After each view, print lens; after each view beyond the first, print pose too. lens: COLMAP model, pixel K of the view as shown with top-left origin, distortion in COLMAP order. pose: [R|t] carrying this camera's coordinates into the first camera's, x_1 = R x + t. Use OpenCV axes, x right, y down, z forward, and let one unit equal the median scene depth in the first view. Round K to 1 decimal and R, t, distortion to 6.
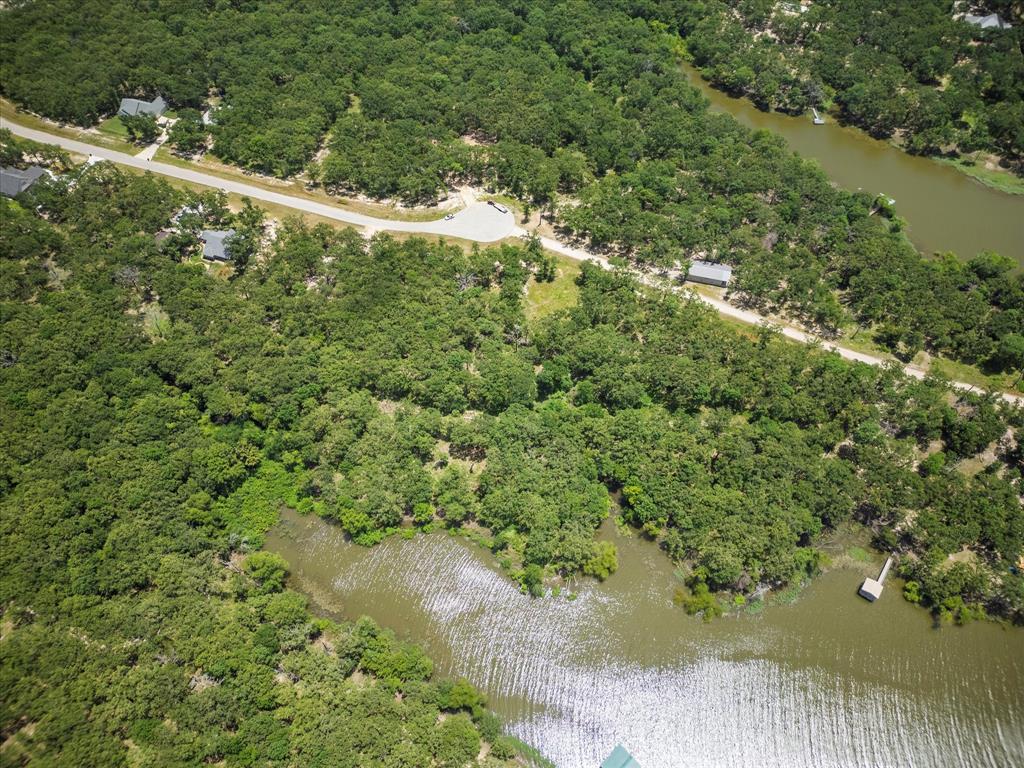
lens RADIAL K [[709.6, 0, 514.5], [0, 709.6, 387.2], [0, 0, 1]] dist [0.054346, -0.052388]
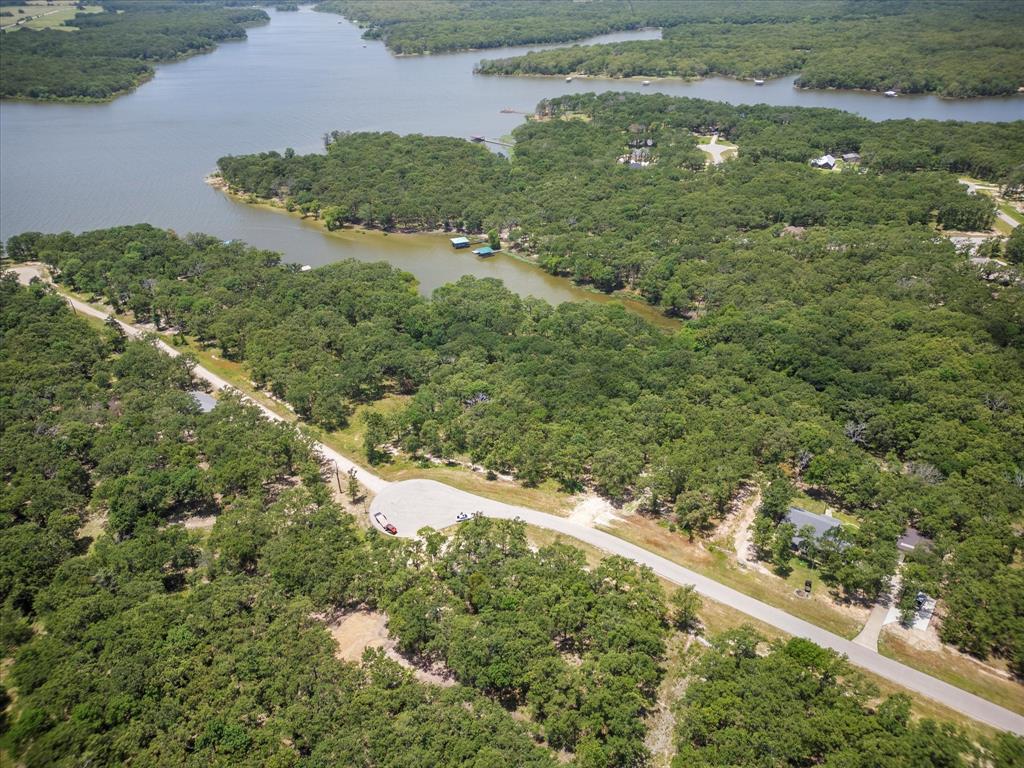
lens RADIAL K [[716.9, 0, 515.8], [0, 716.9, 384.5], [0, 0, 1]] dist [0.064440, -0.084597]
pose [[-0.967959, -0.116496, 0.222449, -0.268569], [0.216013, 0.065384, 0.974199, -0.872812], [-0.128035, 0.991037, -0.038124, 0.901959]]
